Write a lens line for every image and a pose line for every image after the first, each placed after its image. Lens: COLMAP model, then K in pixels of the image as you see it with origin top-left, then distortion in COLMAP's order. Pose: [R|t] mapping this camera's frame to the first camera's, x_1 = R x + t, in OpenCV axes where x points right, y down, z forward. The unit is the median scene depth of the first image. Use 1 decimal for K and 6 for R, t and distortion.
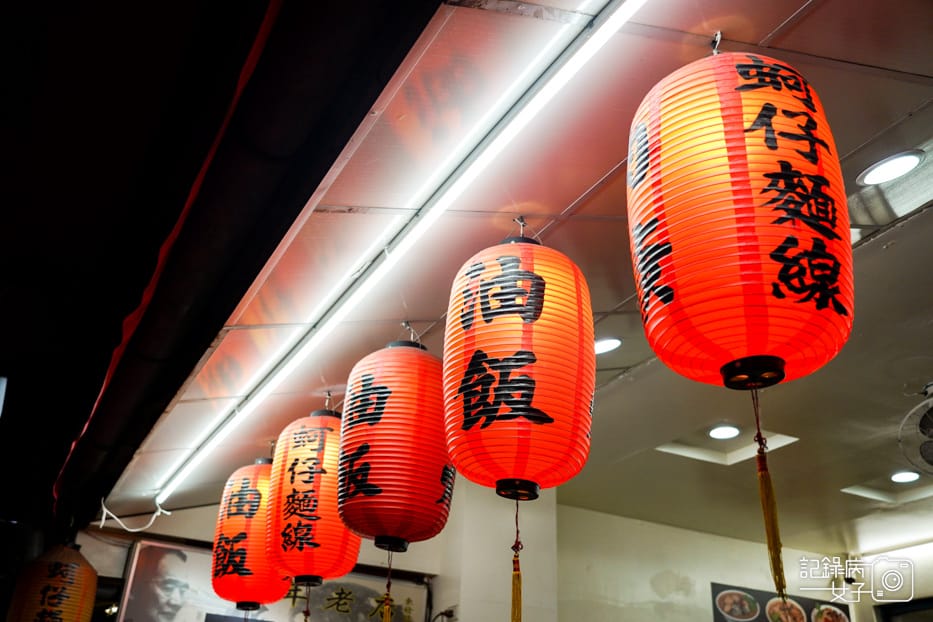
lens RADIAL K [[899.6, 0, 469.9], [0, 899.6, 309.5], [0, 0, 1]] dist [0.003674, 0.012417]
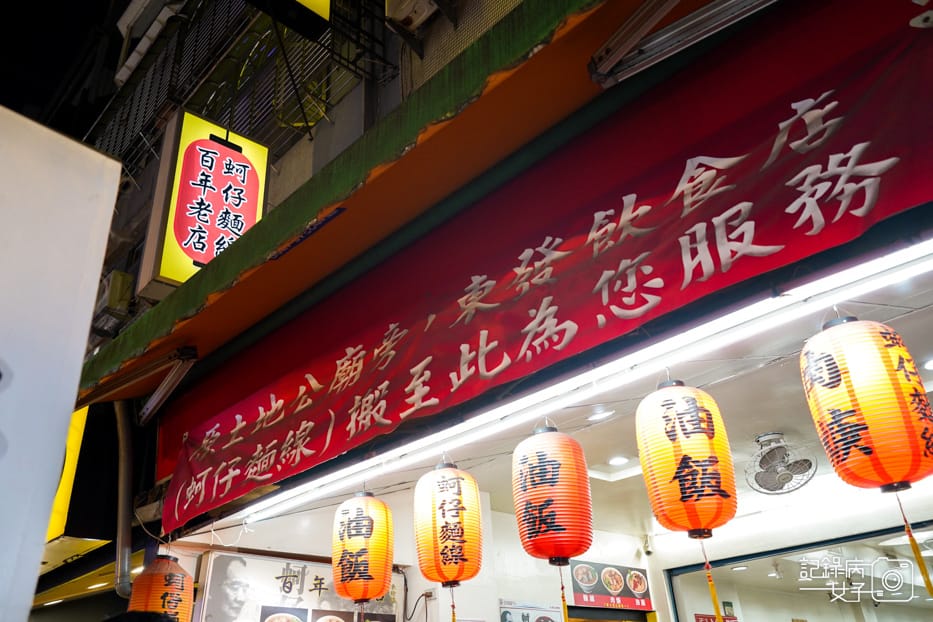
lens RADIAL K [[737.4, 0, 476.7], [0, 737.4, 315.6], [0, 0, 1]] dist [-0.009749, 0.001979]
pose [[0.954321, 0.053069, 0.294032, -0.523116], [-0.049062, 0.998575, -0.020993, -0.112308], [-0.294728, 0.005608, 0.955565, -0.158191]]
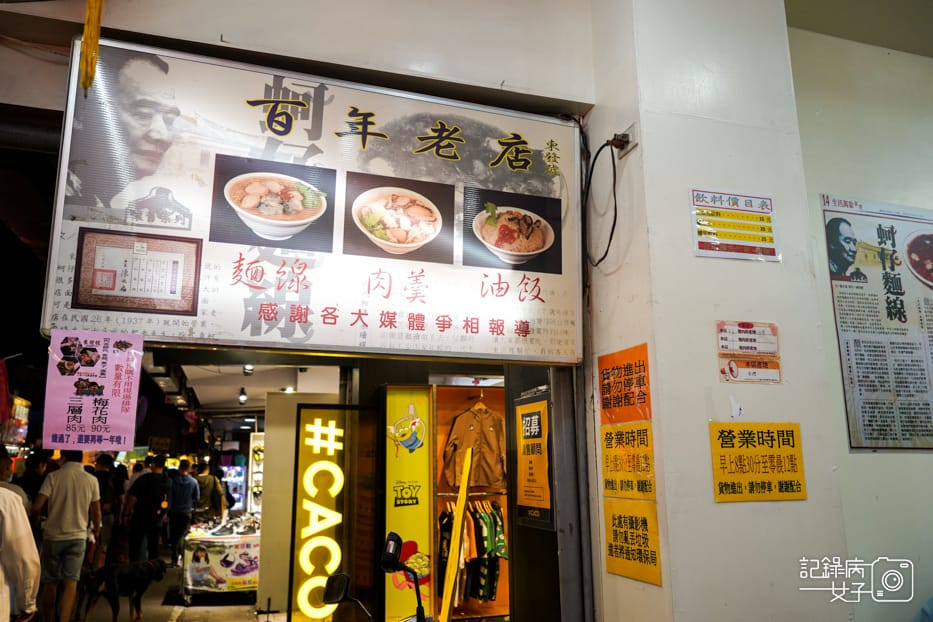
lens RADIAL K [[724.9, 0, 466.5], [0, 724.9, 311.0], [0, 0, 1]] dist [-0.008677, 0.002916]
pose [[0.979658, -0.085889, -0.181364, -0.079098], [0.131553, 0.957357, 0.257220, 0.529101], [0.151538, -0.275846, 0.949181, 0.848119]]
